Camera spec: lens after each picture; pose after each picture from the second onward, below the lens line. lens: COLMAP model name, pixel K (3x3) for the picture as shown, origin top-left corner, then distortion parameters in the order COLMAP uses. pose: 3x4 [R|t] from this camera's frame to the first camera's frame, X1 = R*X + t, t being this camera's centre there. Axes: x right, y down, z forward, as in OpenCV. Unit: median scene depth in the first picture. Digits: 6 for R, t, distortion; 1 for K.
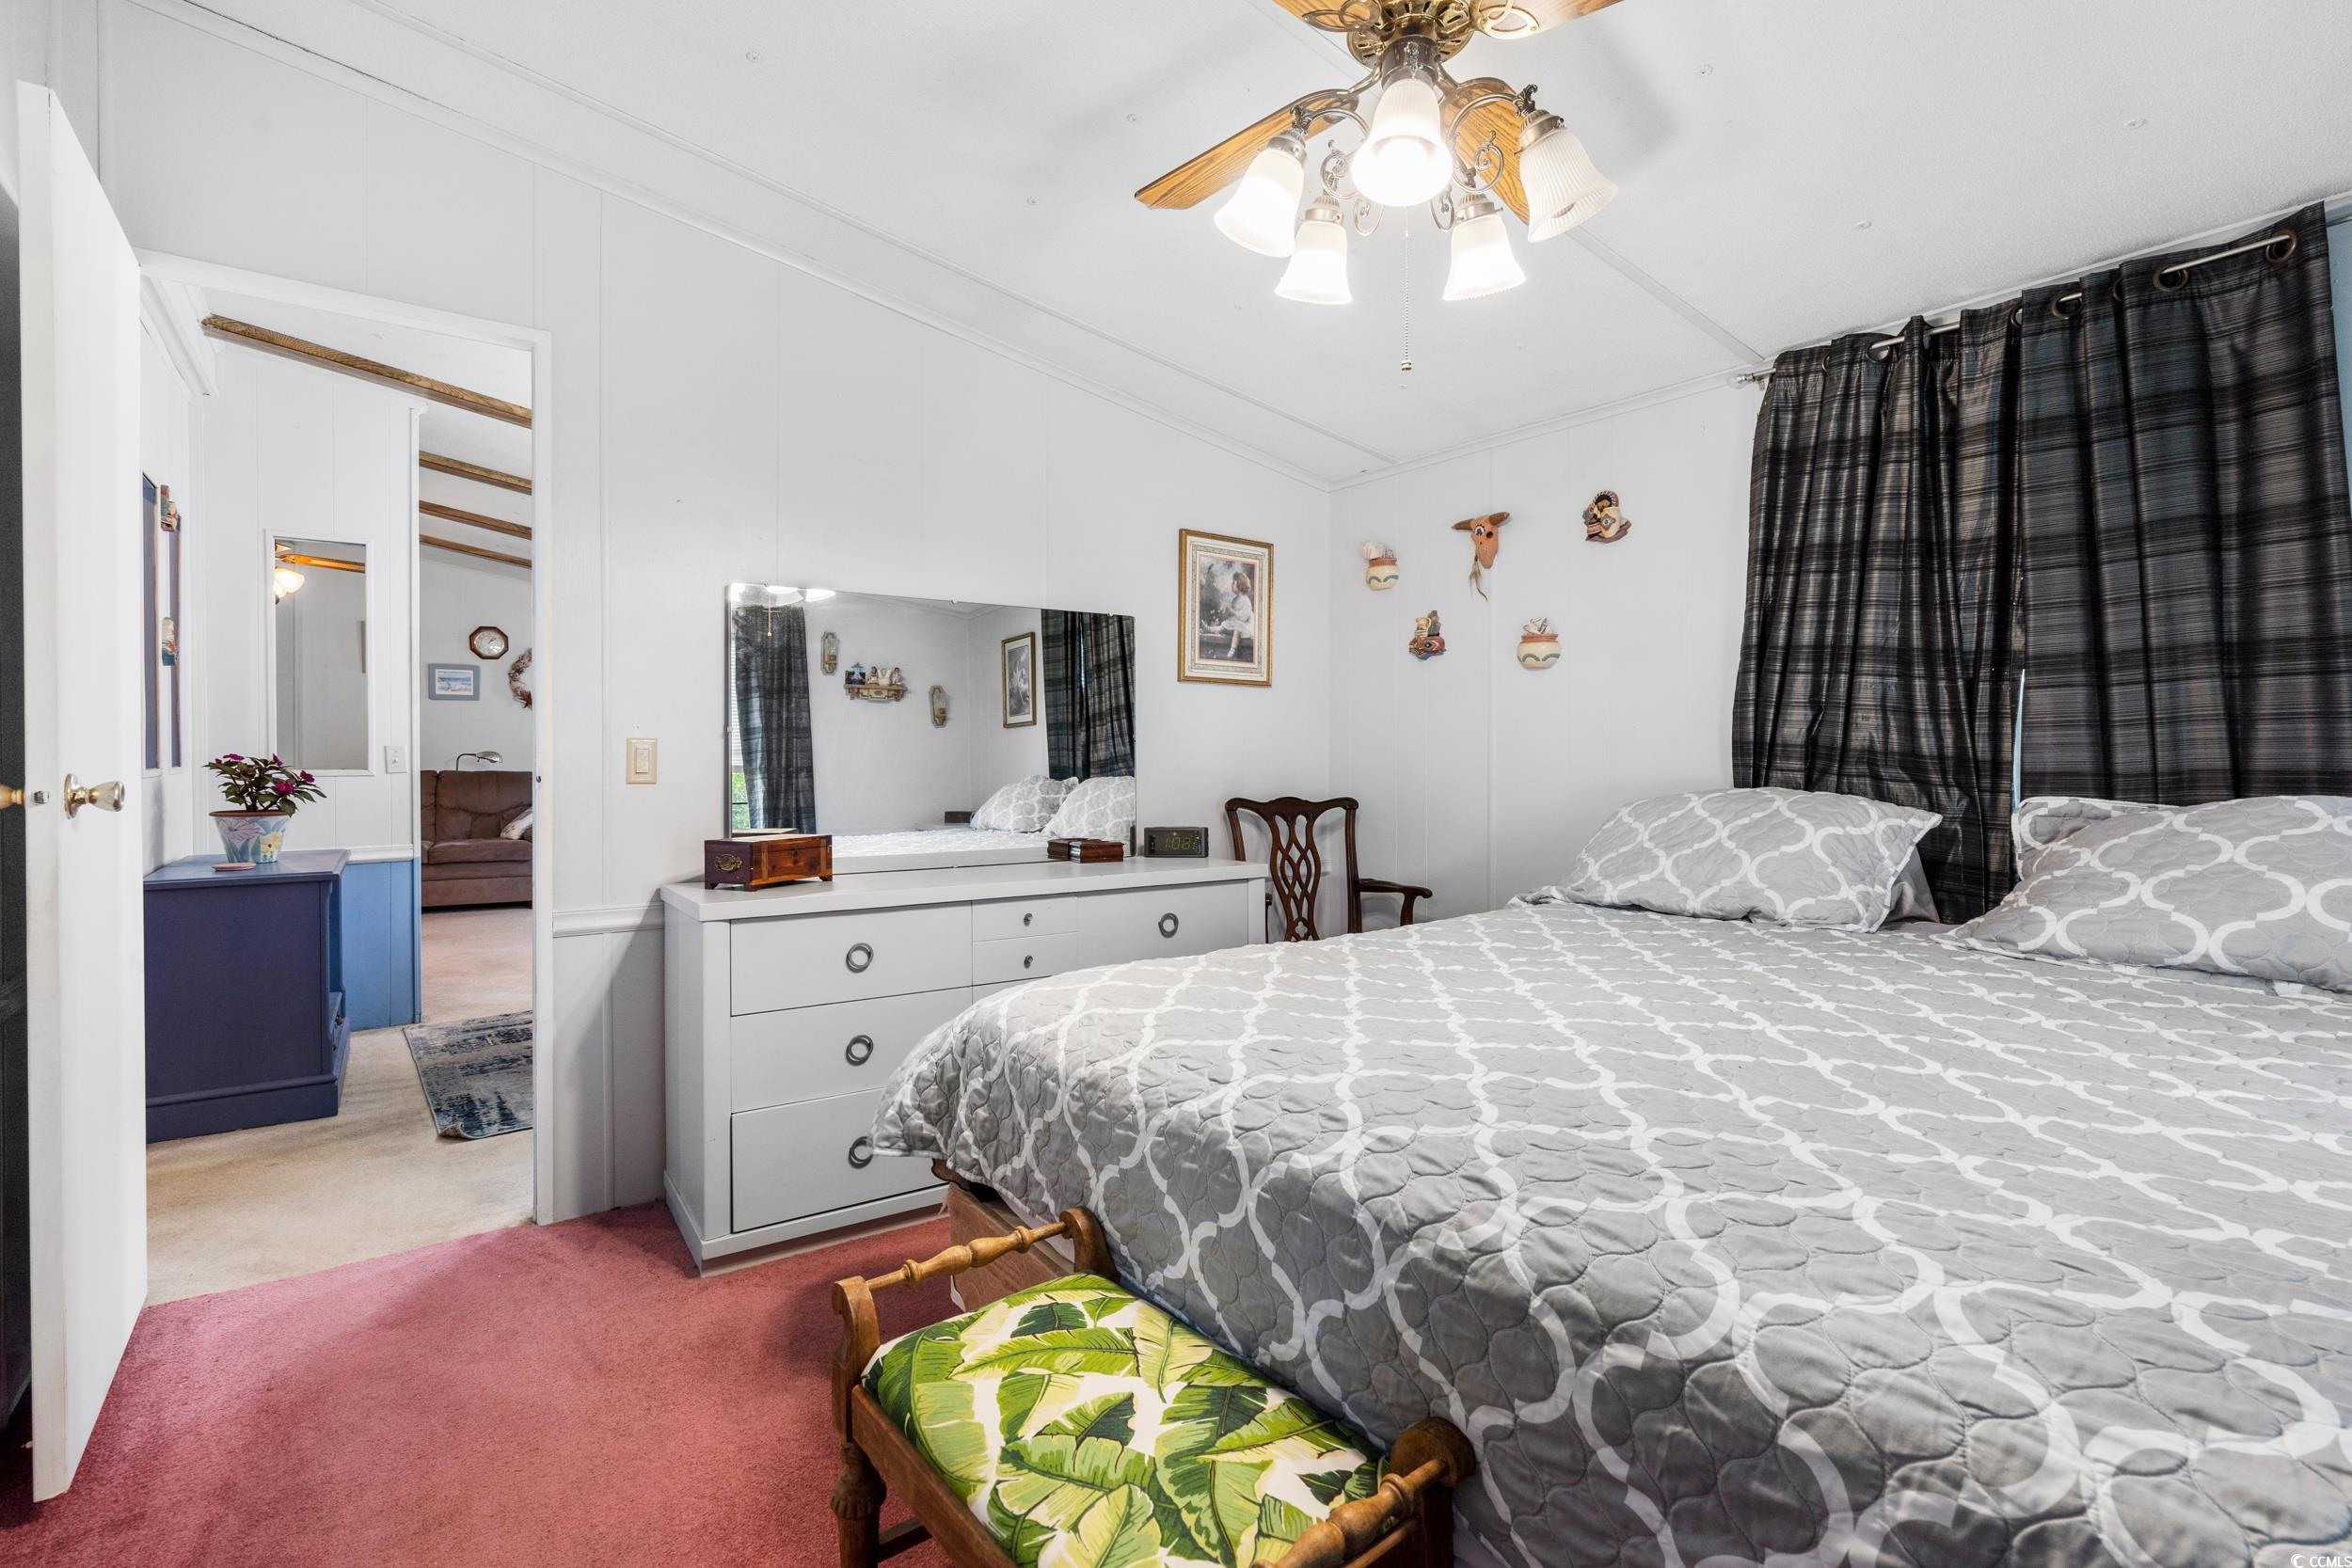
lens RADIAL K [[1073.1, 0, 1154.5], [0, 1073.1, 774.2], [0, 0, 1]] dist [-0.005059, 0.003163]
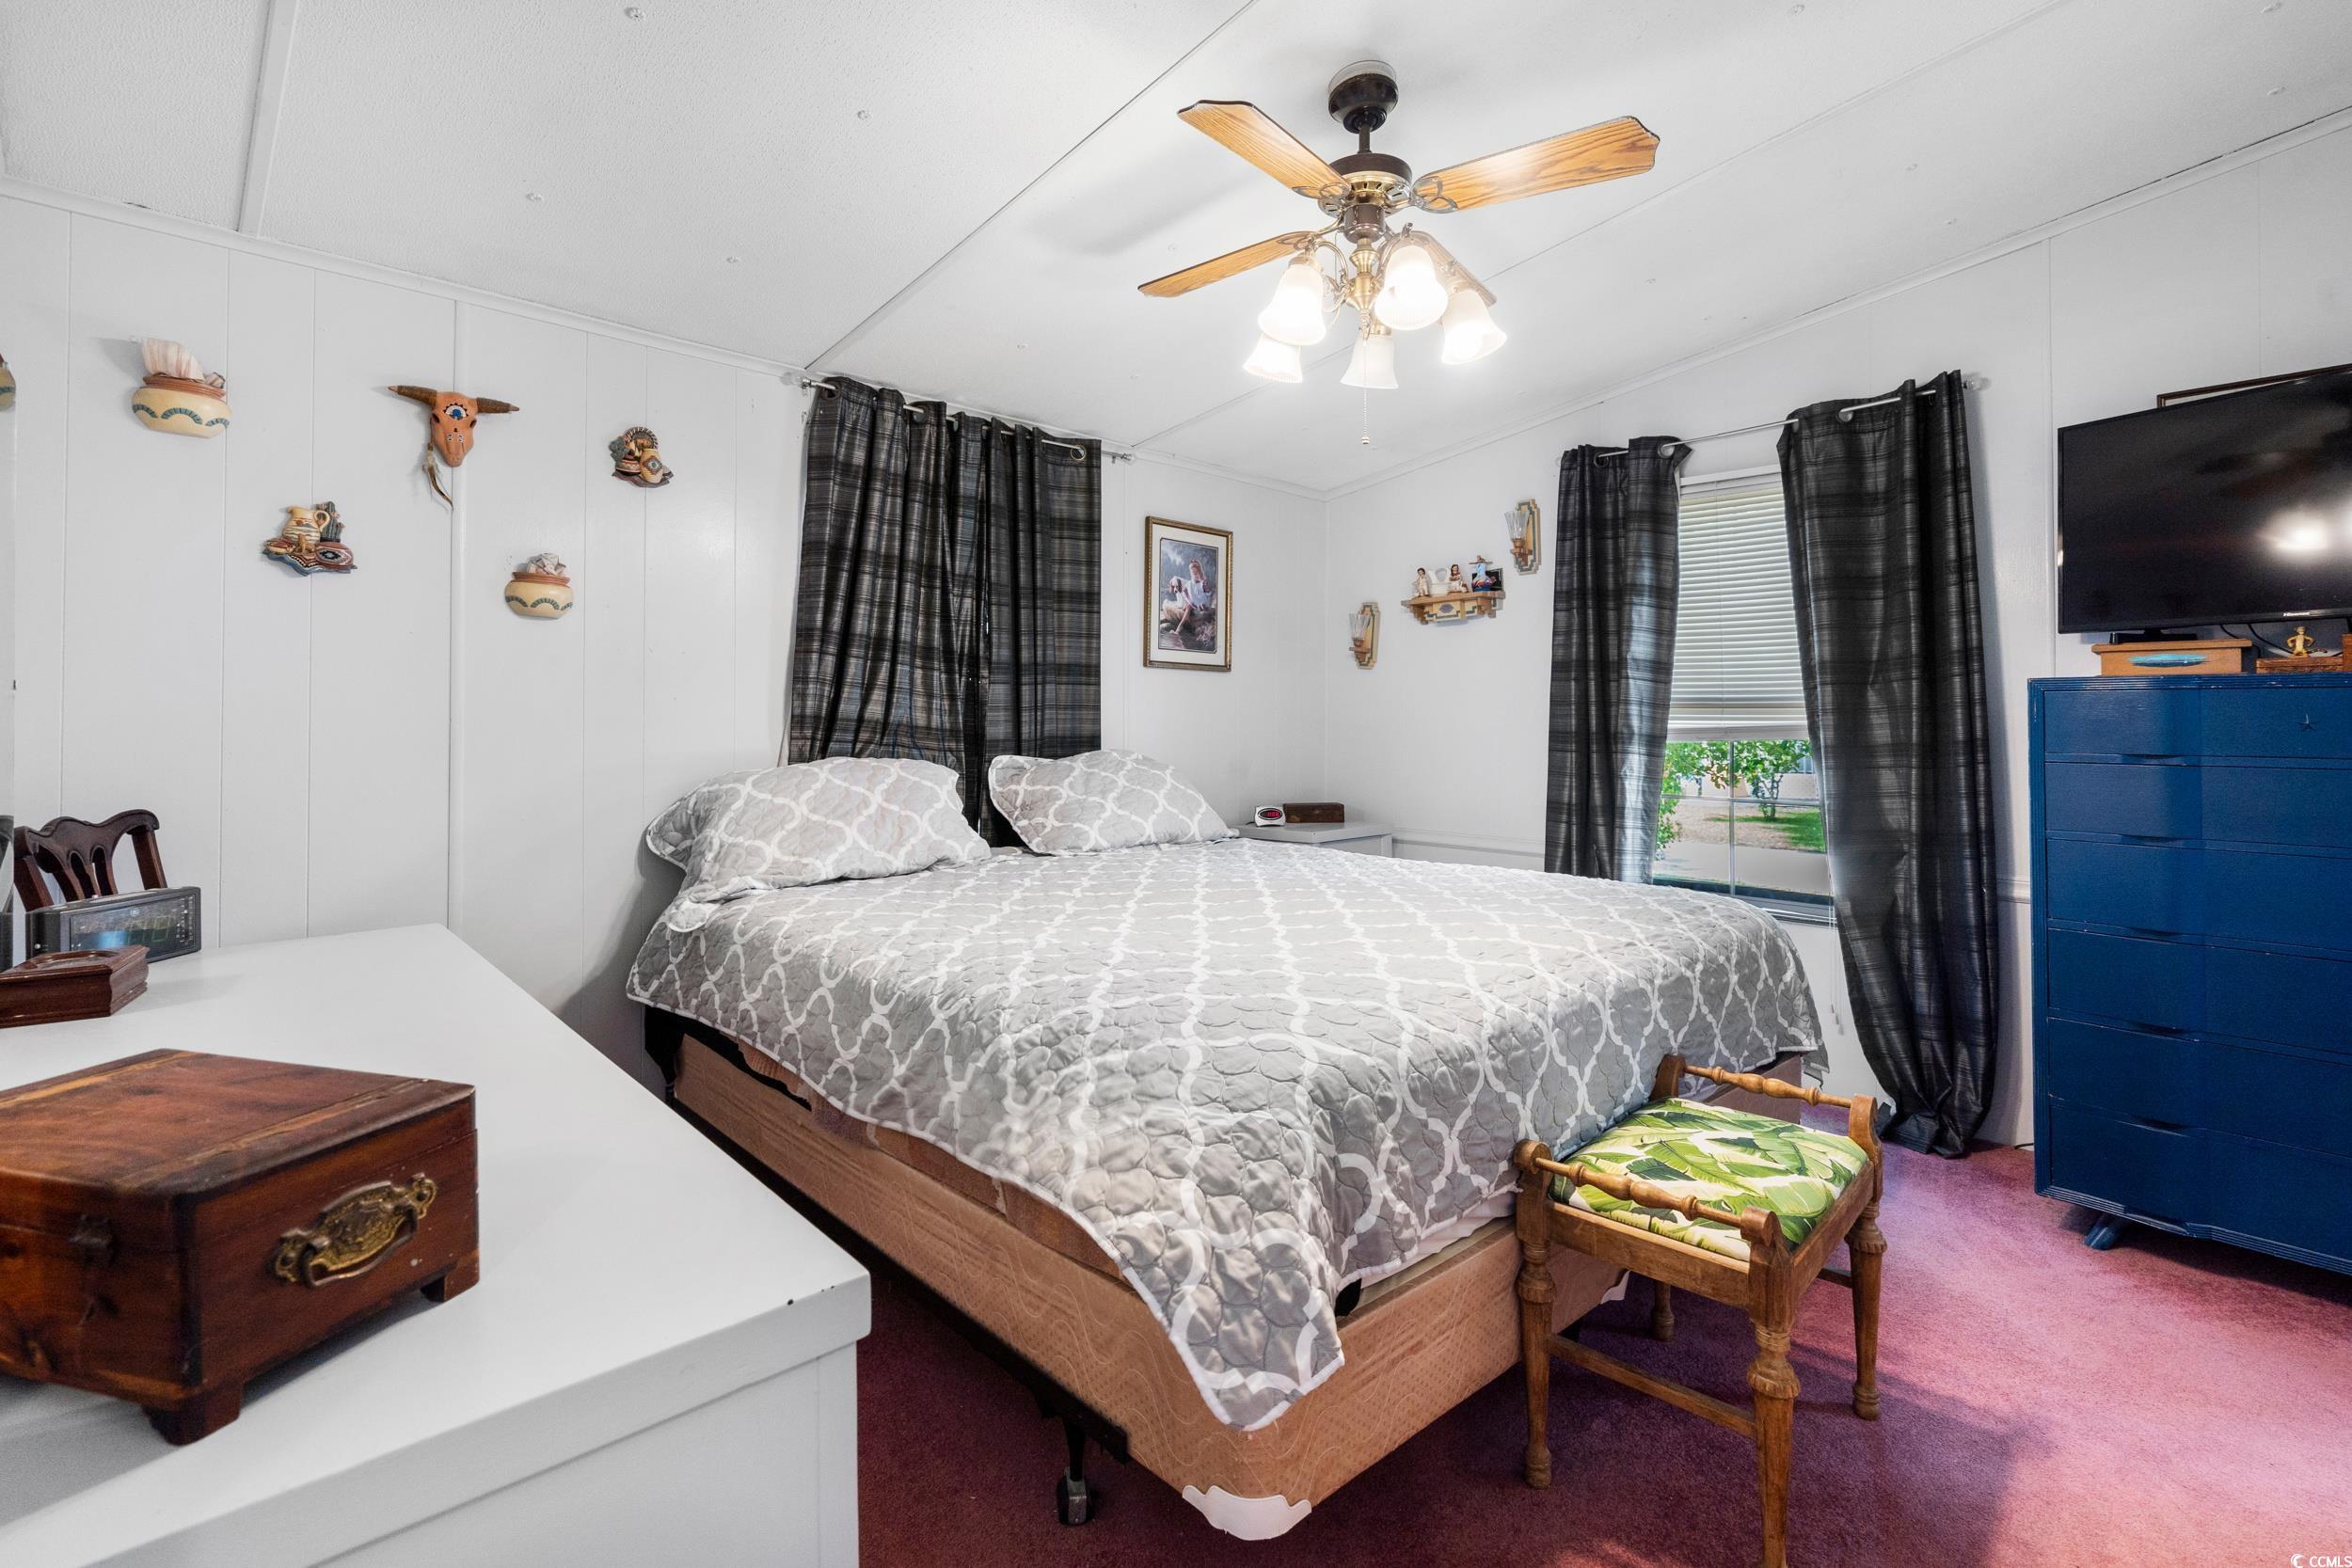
lens RADIAL K [[1073.1, 0, 1213.2], [0, 1073.1, 707.2], [0, 0, 1]] dist [-0.005059, 0.003163]
pose [[-0.145448, 0.015450, 0.989245, -0.622921], [0.016111, 0.999782, -0.013246, -0.019917], [-0.989235, 0.014011, -0.145665, 0.813971]]
